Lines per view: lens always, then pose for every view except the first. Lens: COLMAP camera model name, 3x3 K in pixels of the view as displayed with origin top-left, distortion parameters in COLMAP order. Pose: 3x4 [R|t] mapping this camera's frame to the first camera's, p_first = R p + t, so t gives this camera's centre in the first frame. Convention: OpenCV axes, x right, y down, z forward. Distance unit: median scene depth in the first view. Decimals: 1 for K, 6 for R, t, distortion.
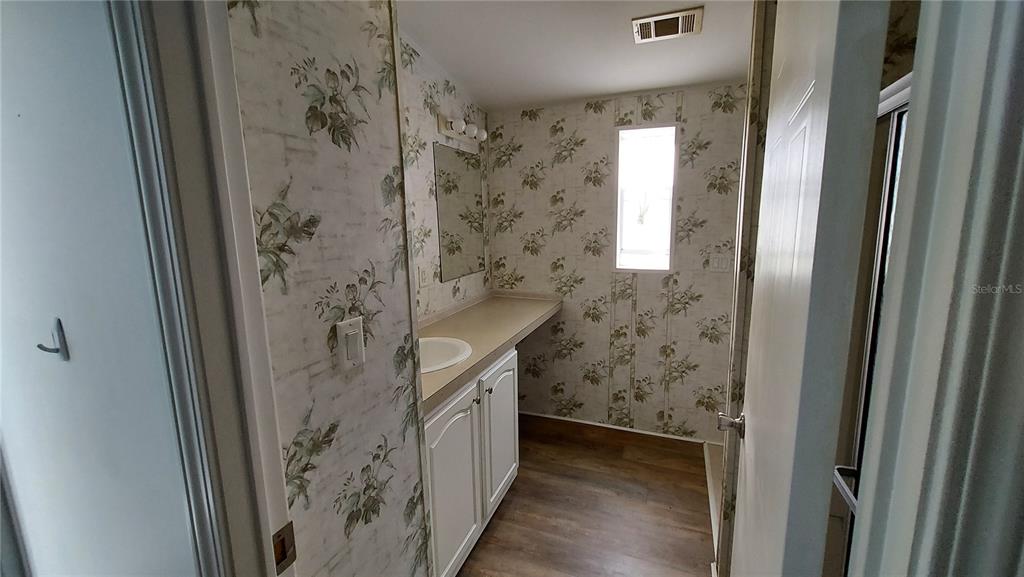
lens RADIAL K [[402.7, 0, 518.7], [0, 402.7, 284.4], [0, 0, 1]] dist [0.015583, -0.005904]
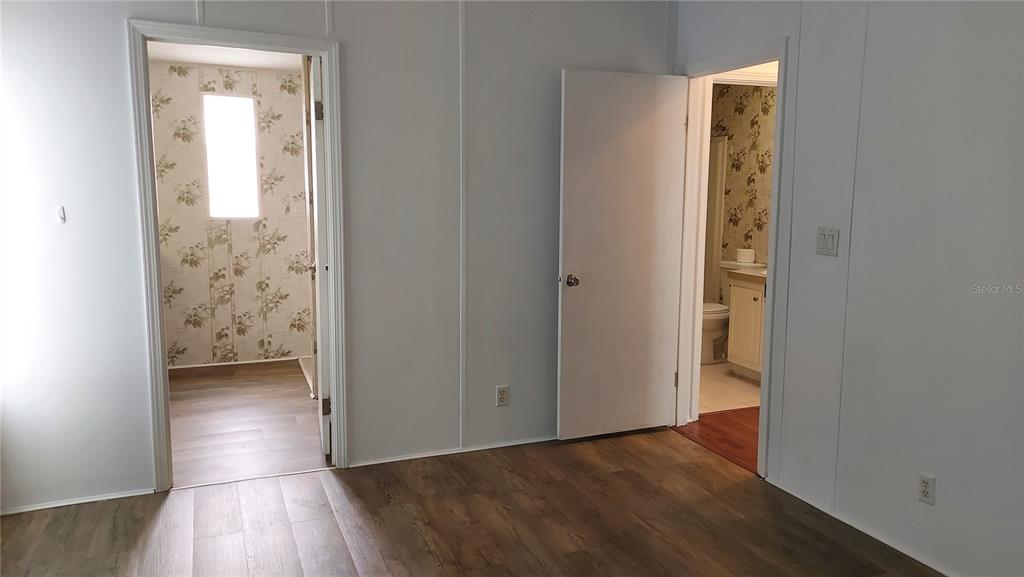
lens RADIAL K [[734.2, 0, 518.3], [0, 734.2, 285.8], [0, 0, 1]] dist [0.090691, -0.131692]
pose [[0.728862, -0.070400, 0.681031, -0.554315], [0.087499, 0.996121, 0.009328, 0.207612], [-0.679046, 0.052790, 0.732195, -1.078042]]
